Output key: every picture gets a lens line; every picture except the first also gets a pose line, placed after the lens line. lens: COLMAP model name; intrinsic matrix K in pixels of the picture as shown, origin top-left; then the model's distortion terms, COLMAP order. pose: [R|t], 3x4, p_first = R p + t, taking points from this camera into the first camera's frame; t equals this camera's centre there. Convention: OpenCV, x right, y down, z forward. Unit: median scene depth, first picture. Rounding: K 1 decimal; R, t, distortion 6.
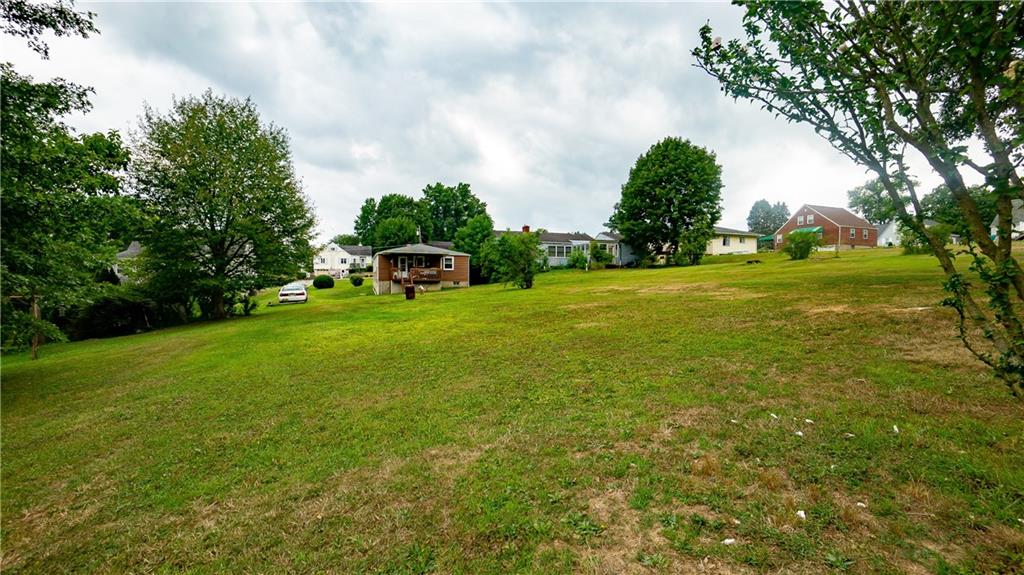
lens RADIAL K [[439.7, 0, 512.0], [0, 439.7, 287.5], [0, 0, 1]] dist [0.000240, 0.000005]
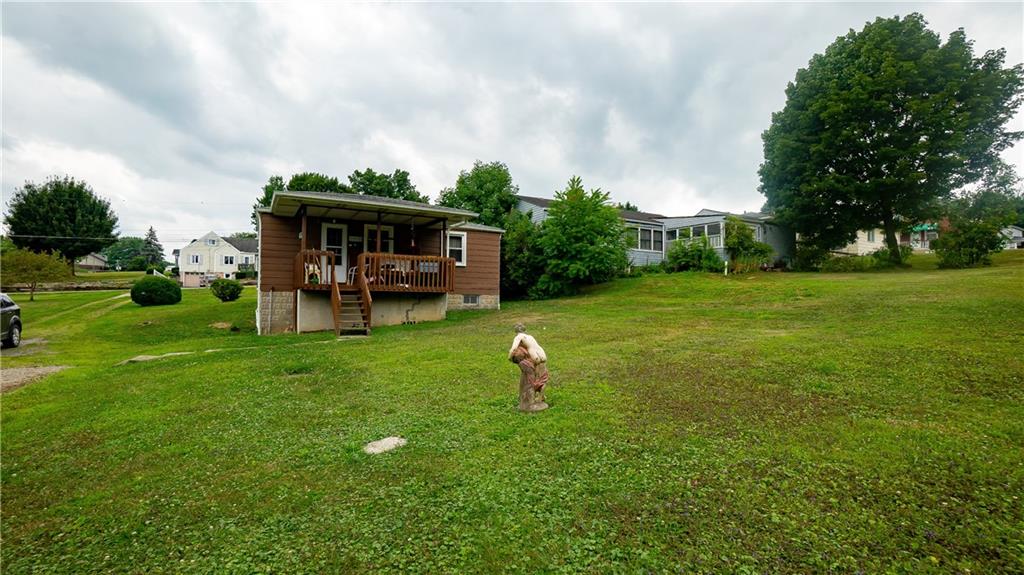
lens RADIAL K [[450.9, 0, 505.8], [0, 450.9, 290.7], [0, 0, 1]] dist [-0.062589, 0.021836]
pose [[0.987831, 0.012793, 0.155001, -0.137106], [-0.009418, 0.999703, -0.022490, -0.007316], [-0.155243, 0.020756, 0.987658, 0.511053]]
